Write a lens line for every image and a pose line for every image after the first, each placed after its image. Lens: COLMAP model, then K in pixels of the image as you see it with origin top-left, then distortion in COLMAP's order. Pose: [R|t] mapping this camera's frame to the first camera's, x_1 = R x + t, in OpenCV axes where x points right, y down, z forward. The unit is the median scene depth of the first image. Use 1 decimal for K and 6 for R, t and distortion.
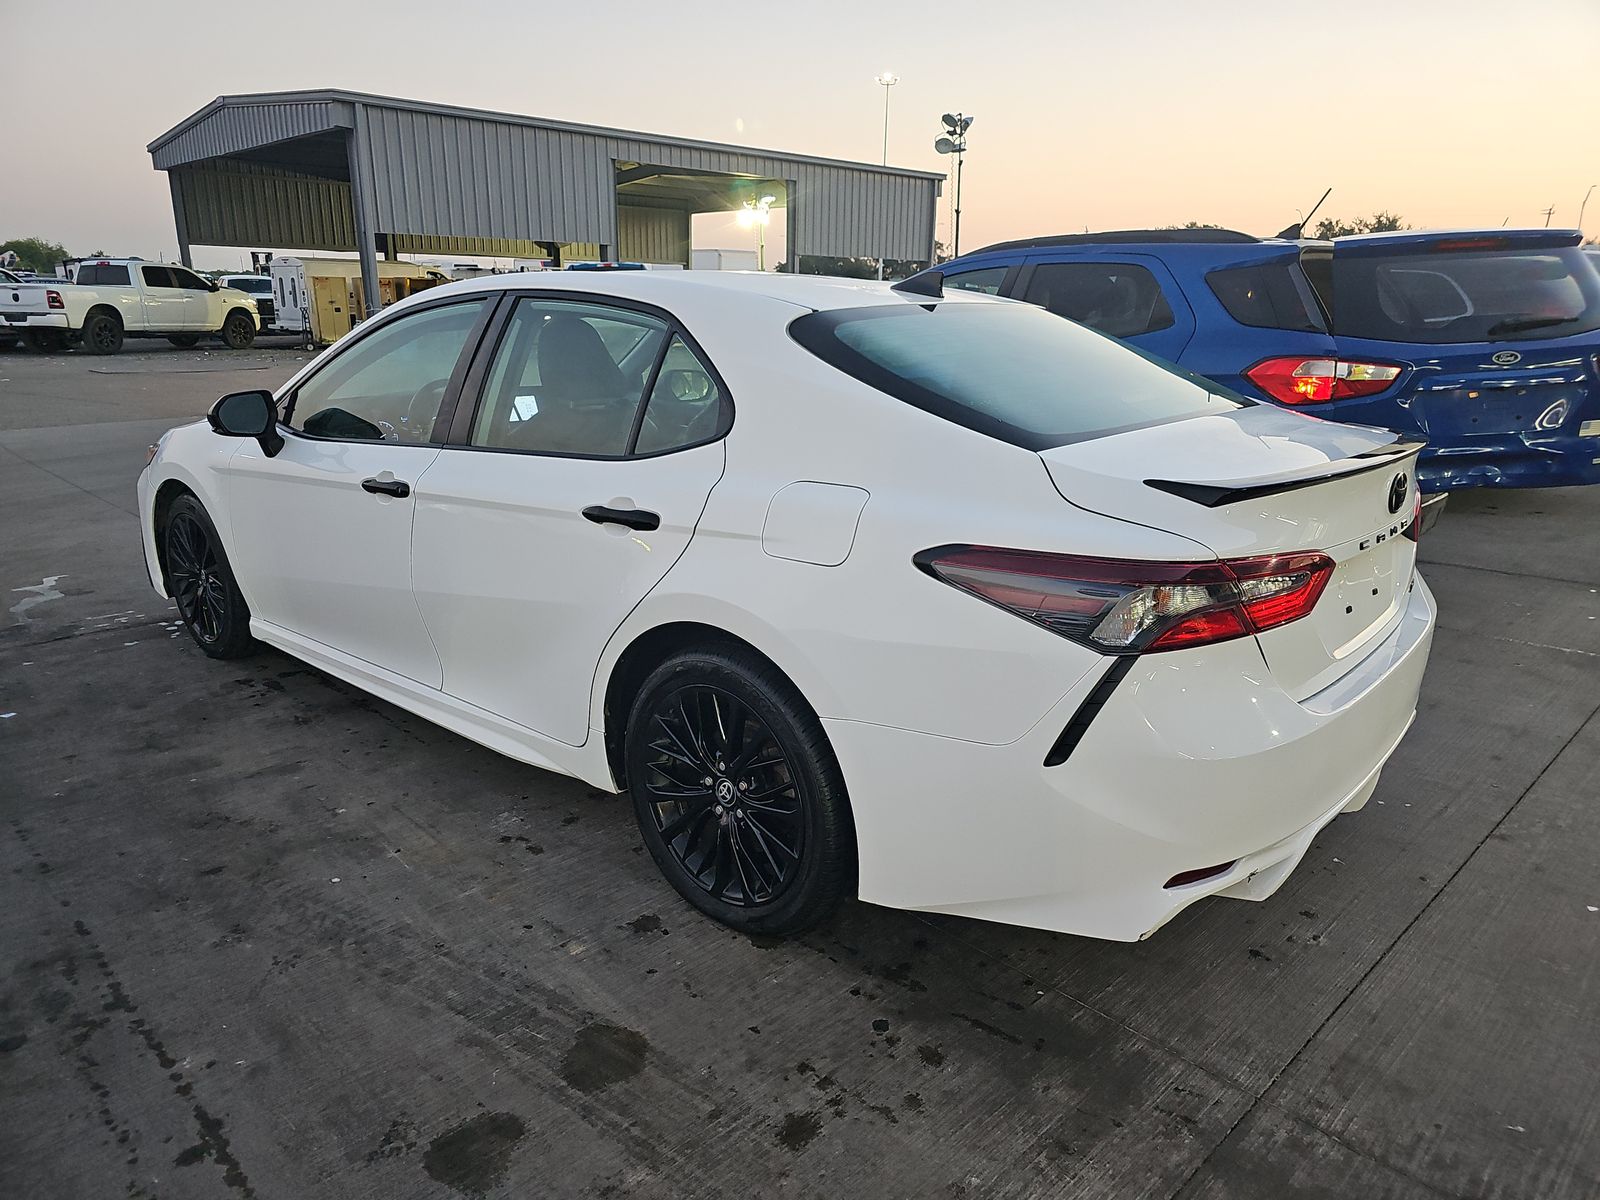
lens RADIAL K [[1072.7, 0, 800.2], [0, 1072.7, 602.4], [0, 0, 1]] dist [0.029676, -0.025965]
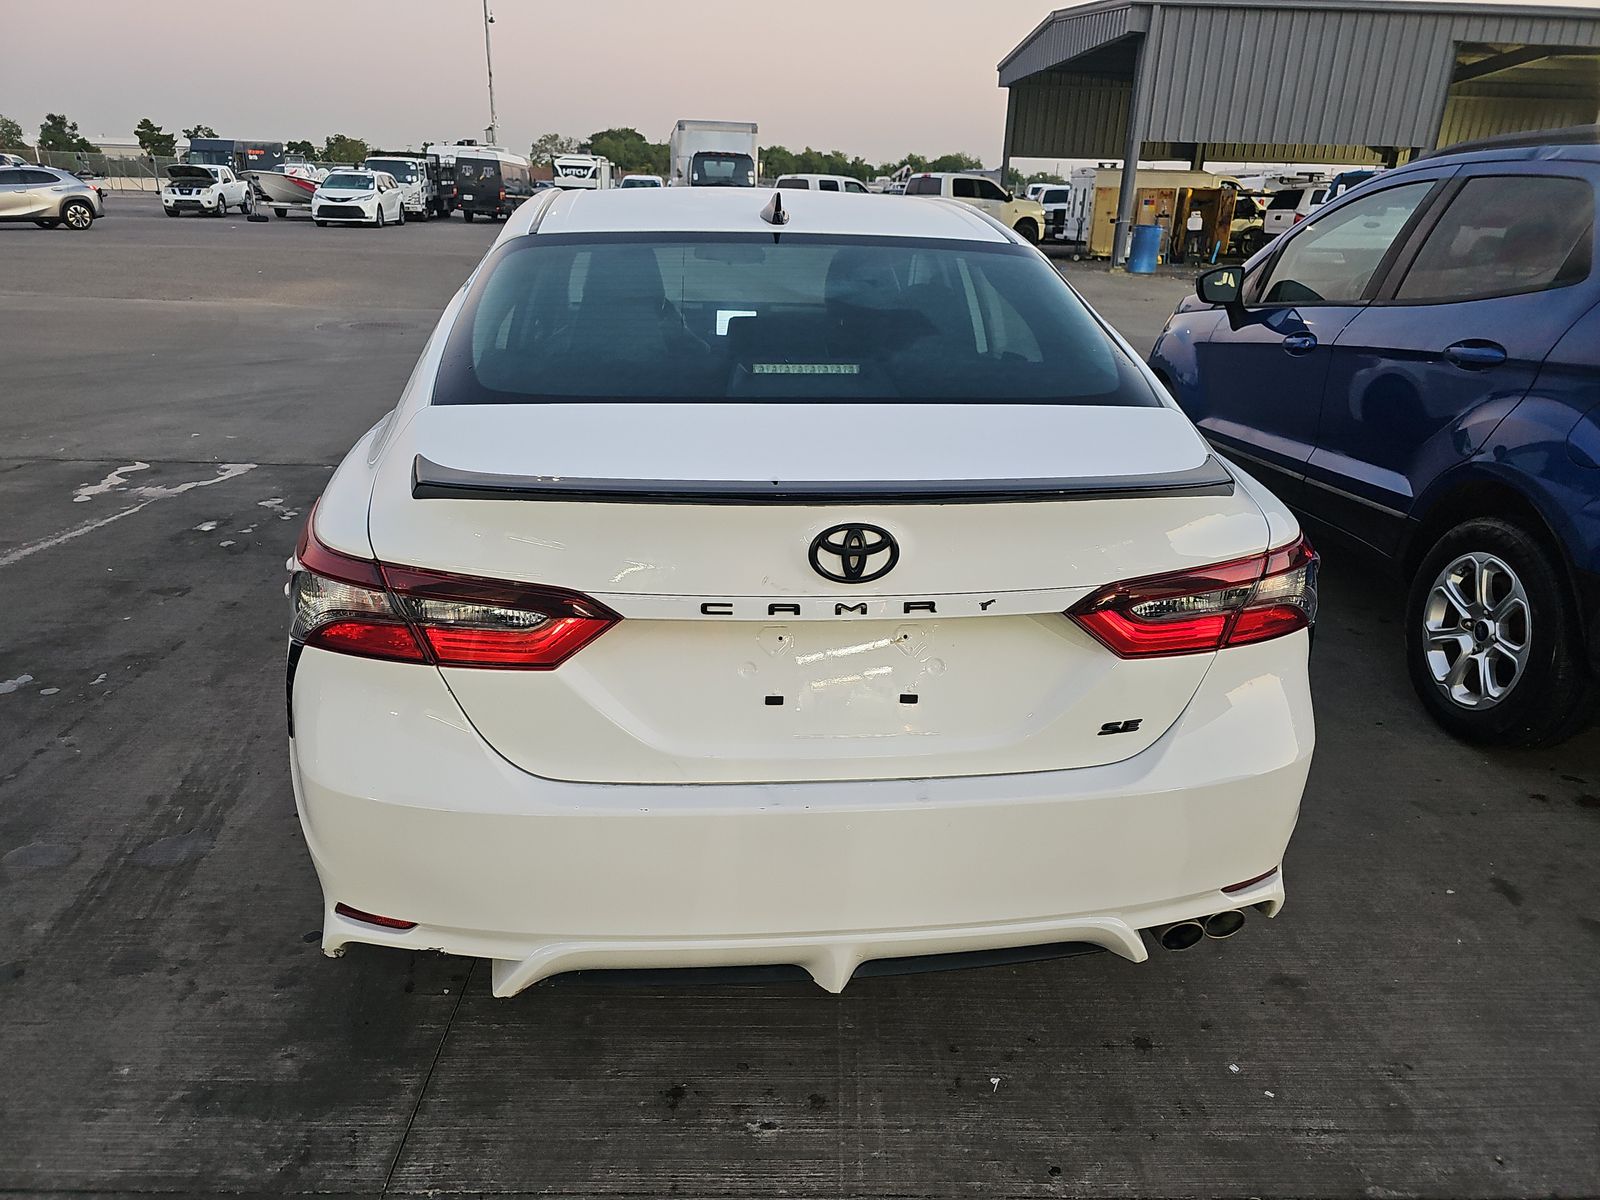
lens RADIAL K [[1072.7, 0, 794.3], [0, 1072.7, 604.1], [0, 0, 1]] dist [0.029676, -0.025965]
pose [[0.724229, 0.252732, -0.641575, 0.103985], [-0.203066, 0.967323, 0.151825, -0.017583], [0.658981, 0.020326, 0.751885, 0.053911]]
